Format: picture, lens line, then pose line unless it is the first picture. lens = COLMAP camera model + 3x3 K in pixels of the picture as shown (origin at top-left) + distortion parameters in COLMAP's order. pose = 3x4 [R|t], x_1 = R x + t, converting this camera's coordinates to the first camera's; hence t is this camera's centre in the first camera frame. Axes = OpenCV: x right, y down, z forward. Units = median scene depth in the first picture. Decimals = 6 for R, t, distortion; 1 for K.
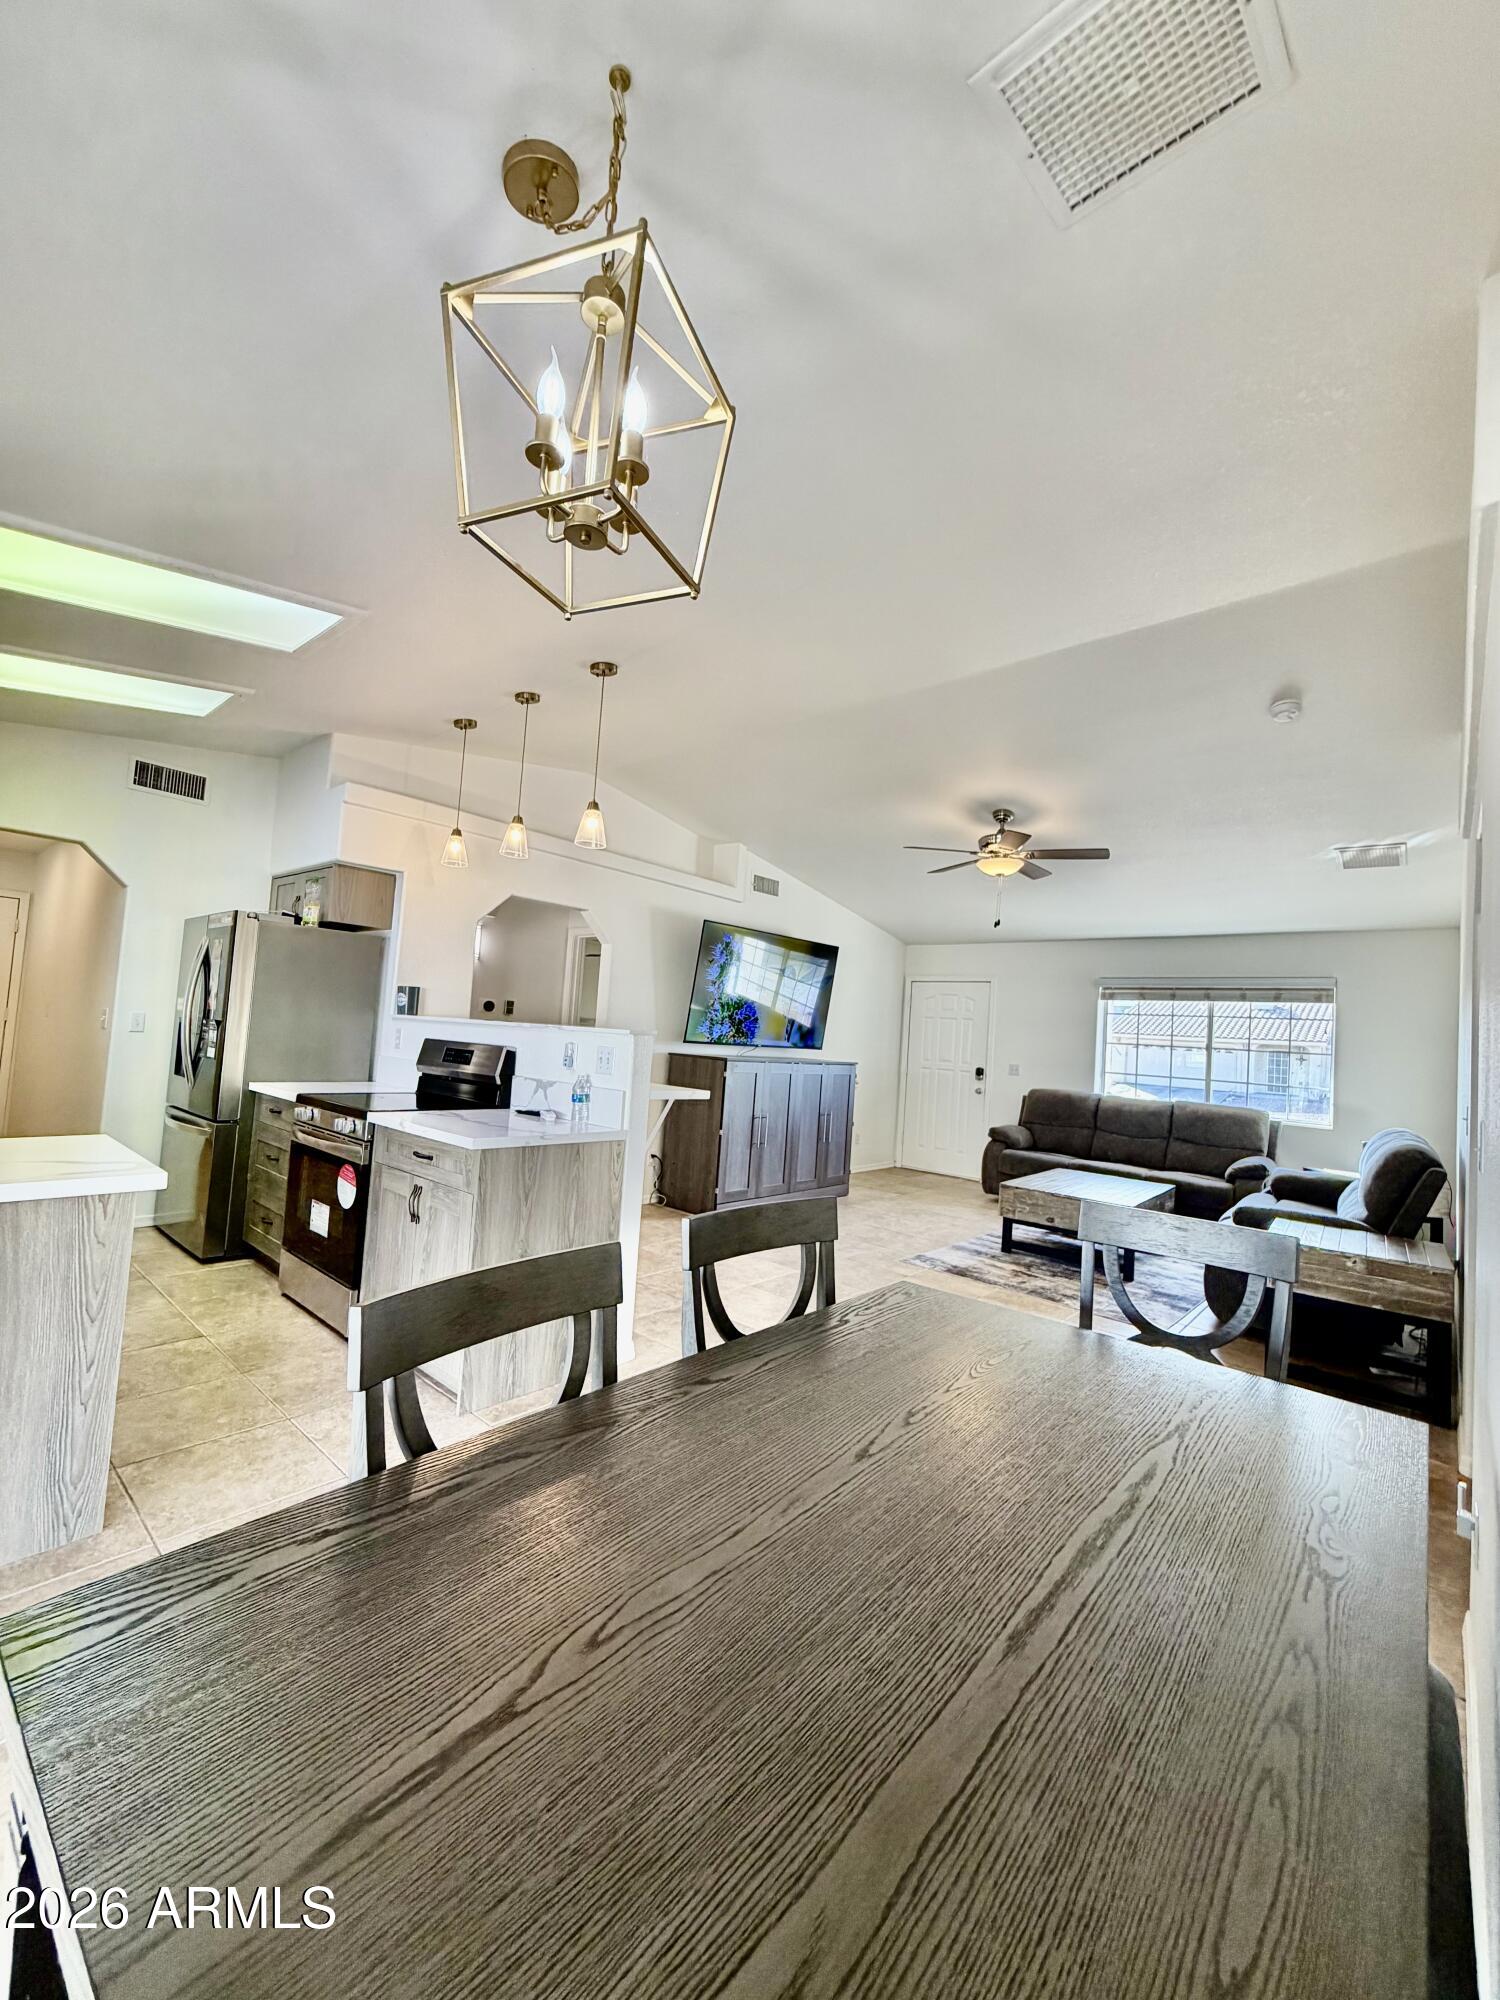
lens RADIAL K [[797.1, 0, 747.6], [0, 797.1, 995.7], [0, 0, 1]] dist [-0.001252, 0.000735]
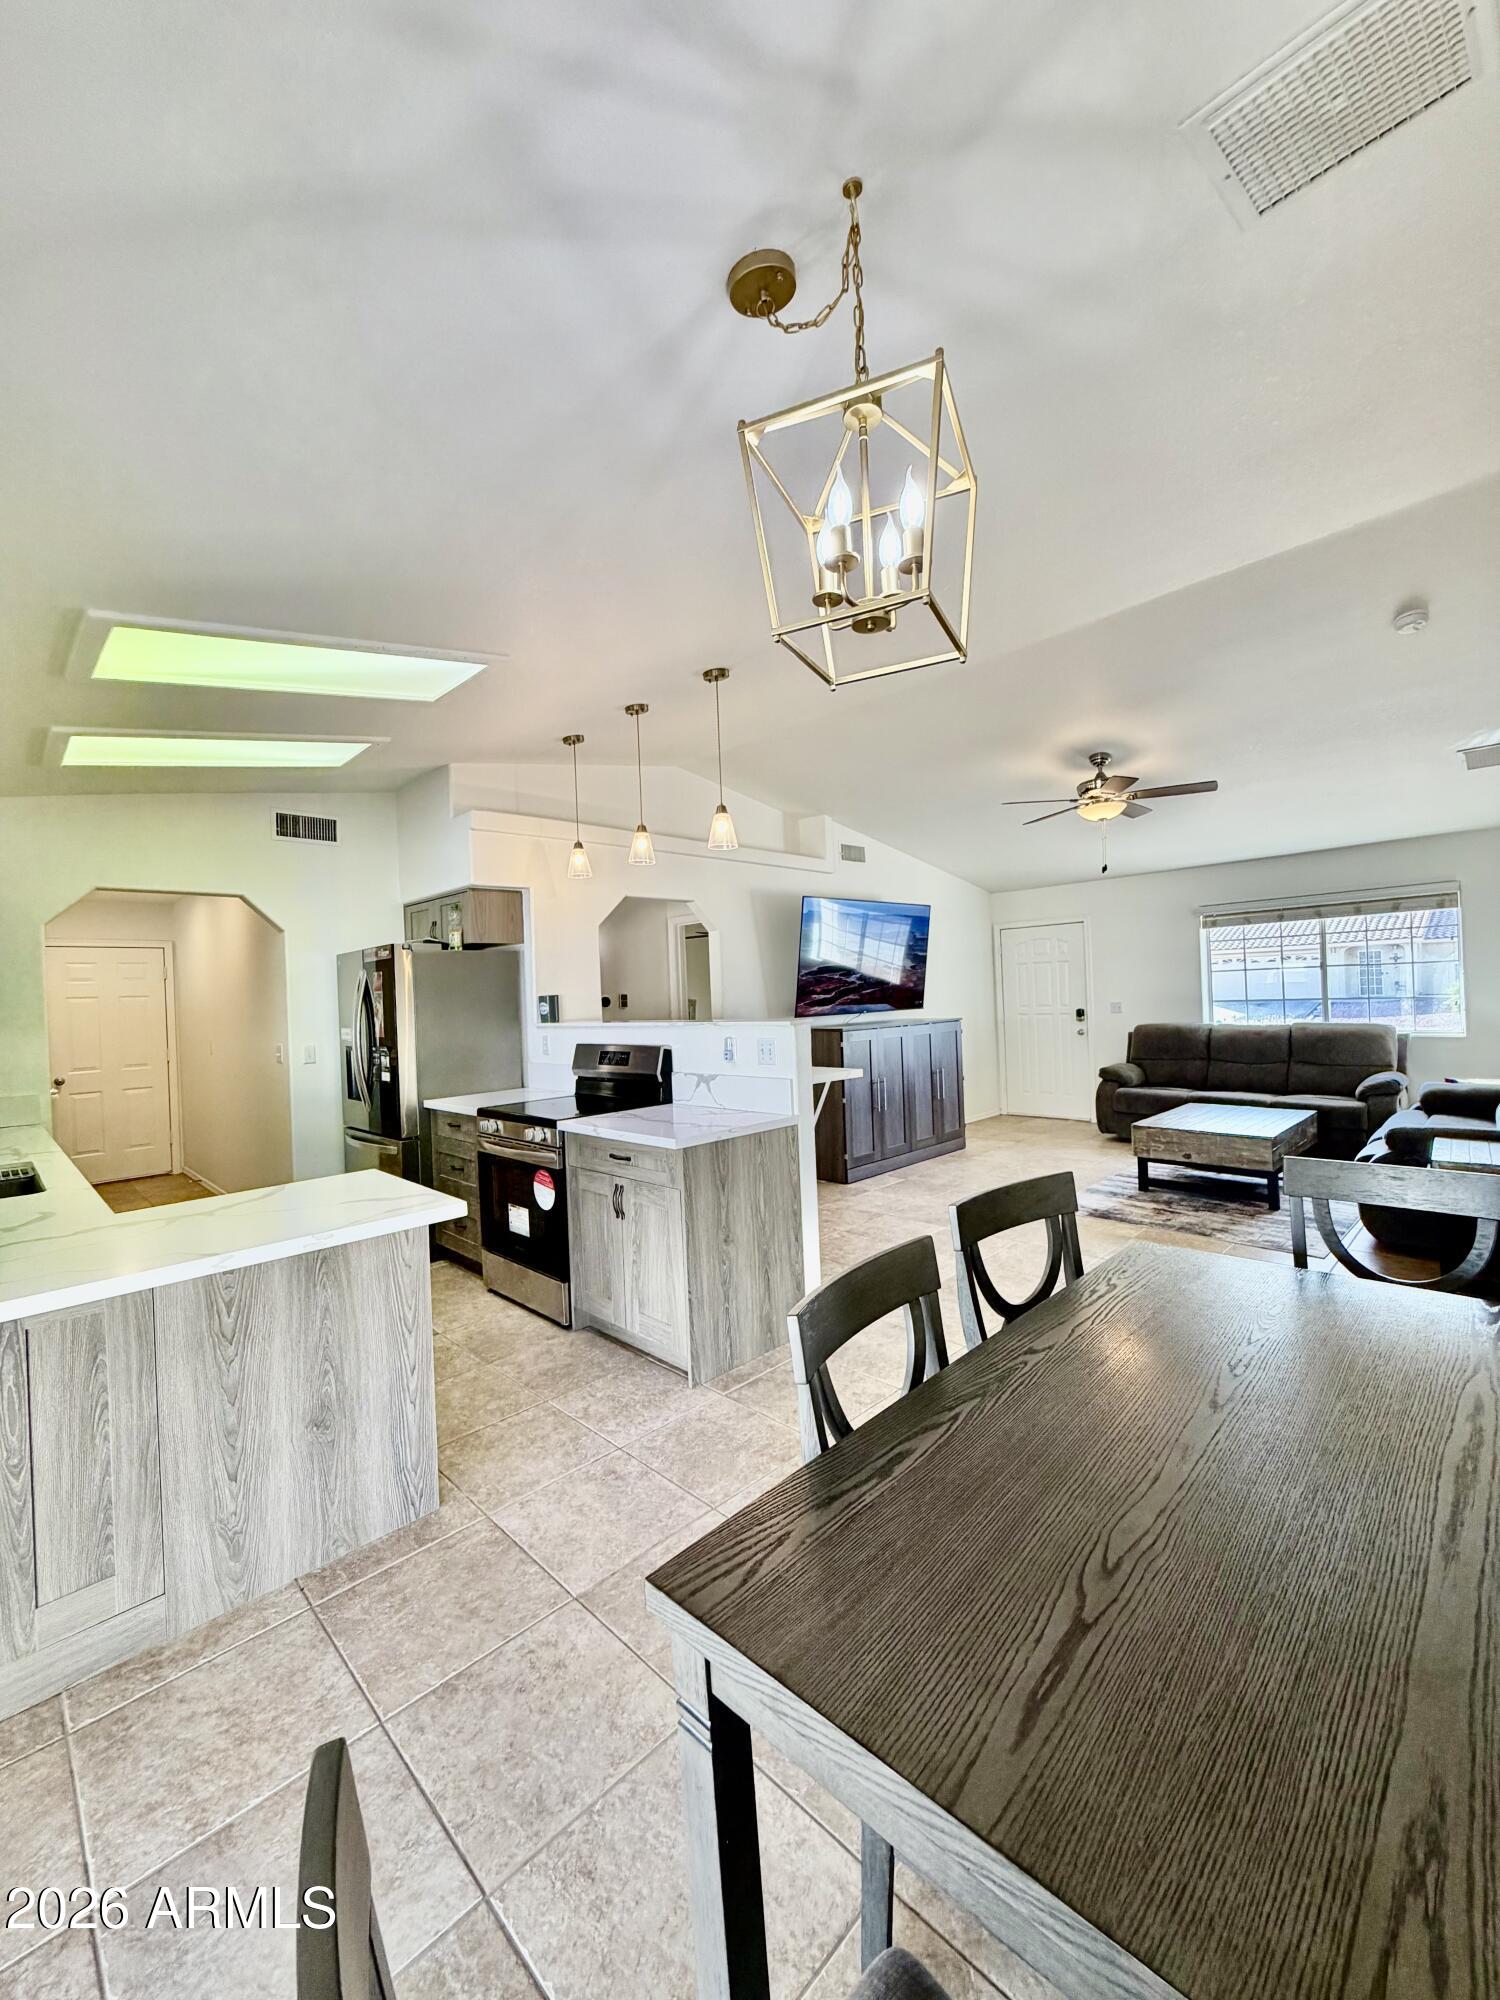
lens RADIAL K [[797.1, 0, 747.2], [0, 797.1, 994.8], [0, 0, 1]] dist [-0.001252, 0.000735]
pose [[0.991851, -0.104977, -0.072189, -0.085693], [0.108445, 0.993041, 0.045918, -0.032184], [0.066866, -0.053373, 0.996333, -0.037354]]
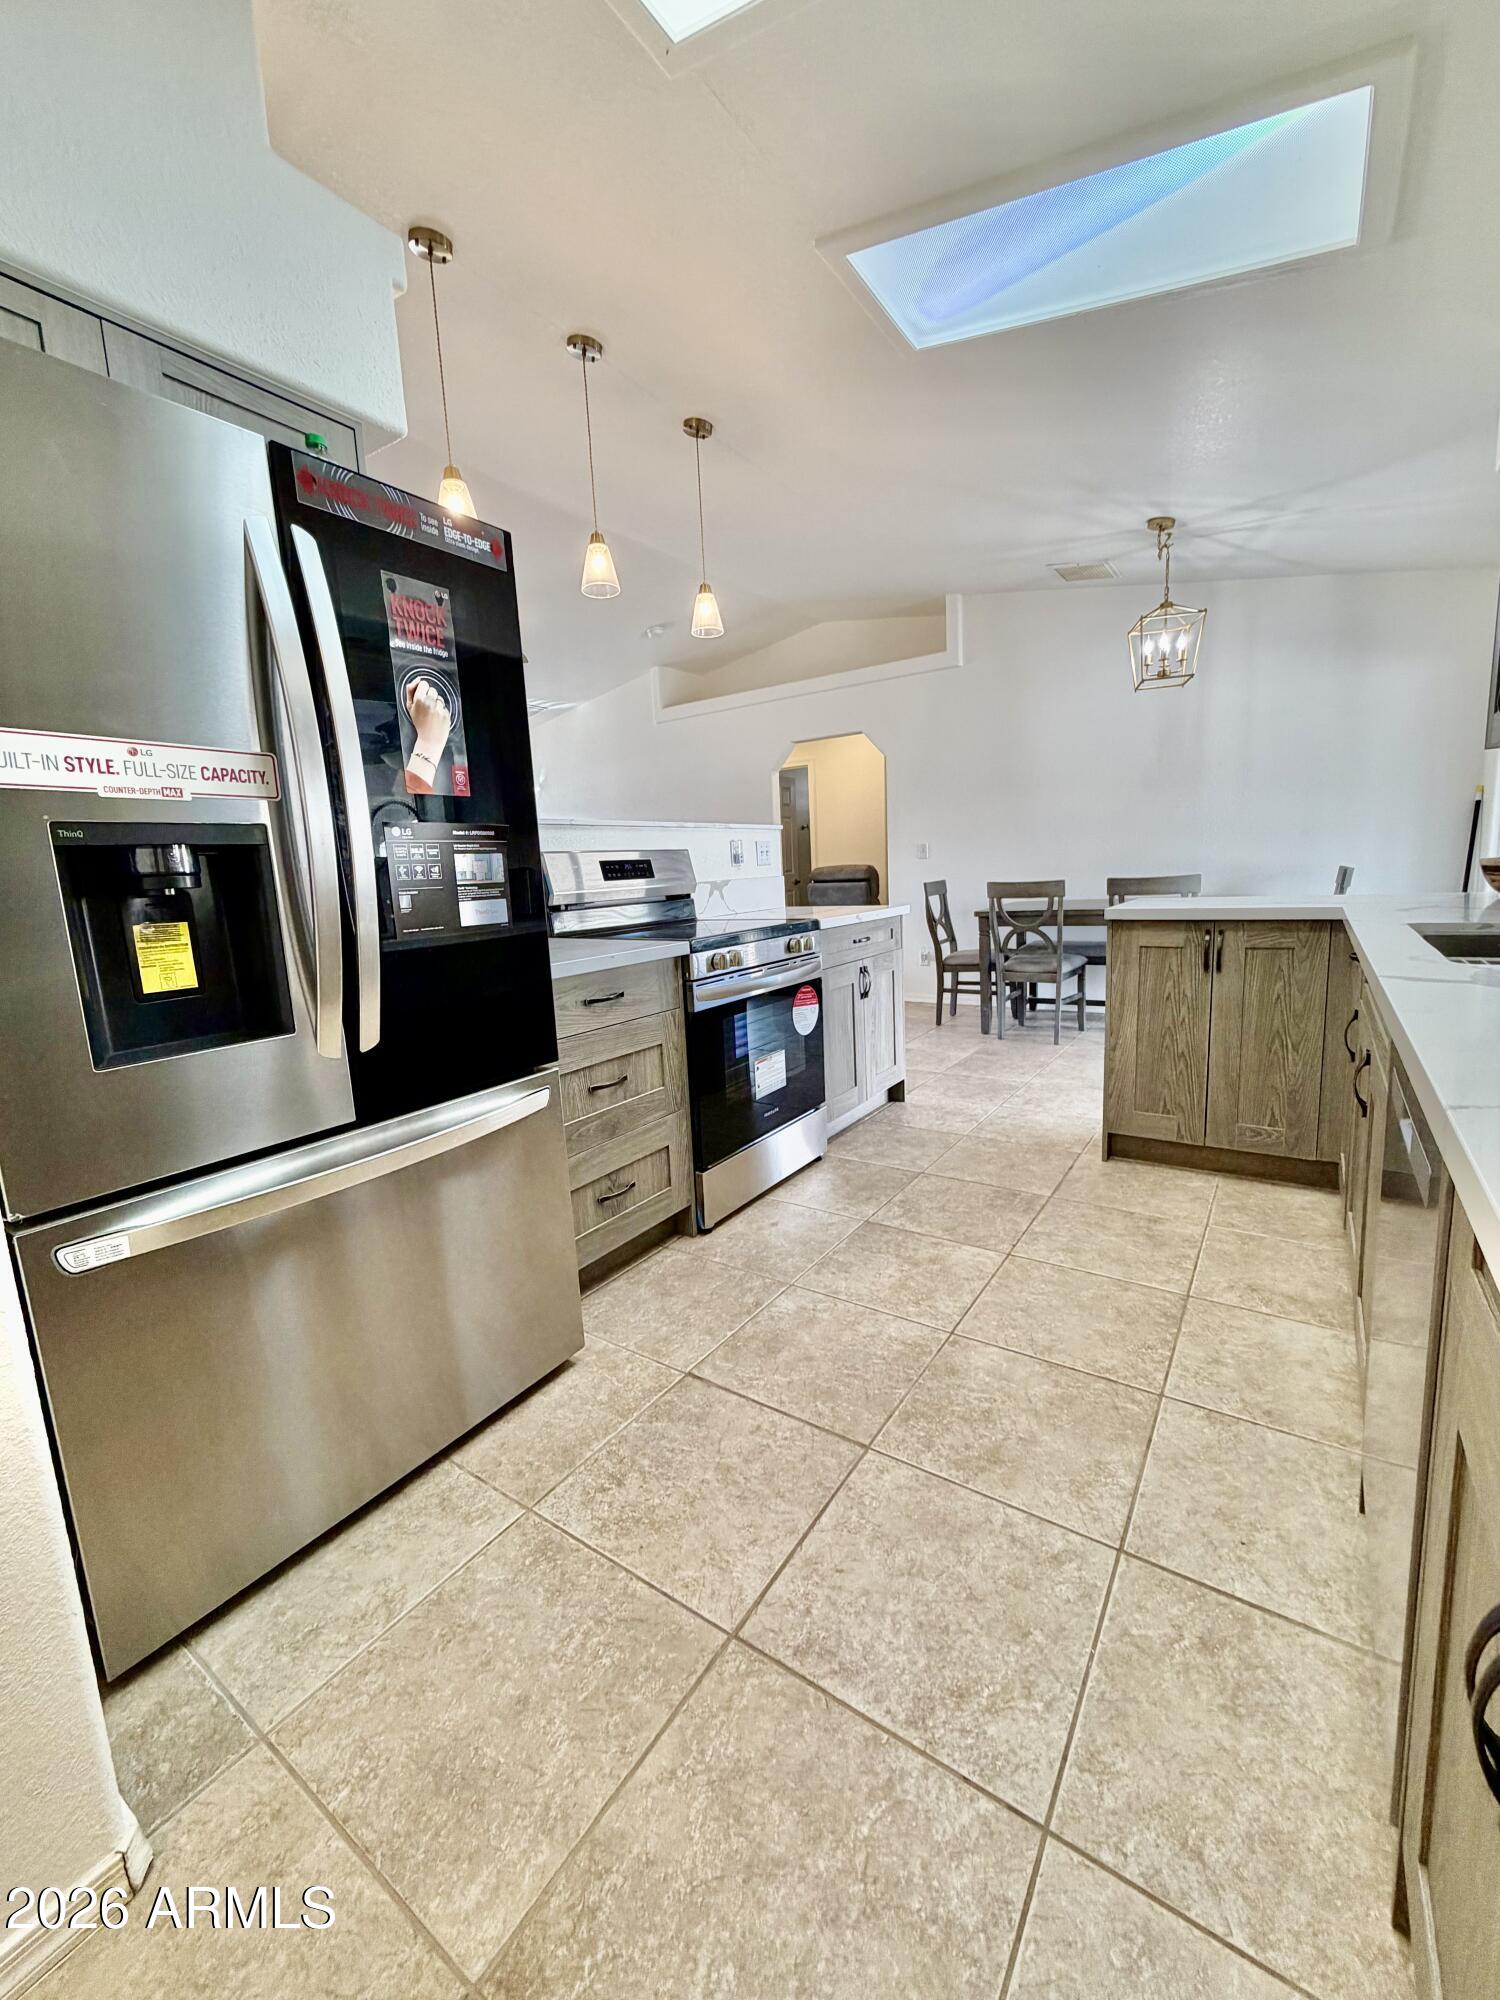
lens RADIAL K [[797.1, 0, 750.0], [0, 797.1, 995.6], [0, 0, 1]] dist [-0.001252, 0.000735]
pose [[-0.117453, -0.215985, 0.969307, -0.953178], [-0.011718, 0.976296, 0.216122, 0.023700], [-0.993009, 0.014025, -0.117200, 0.824458]]
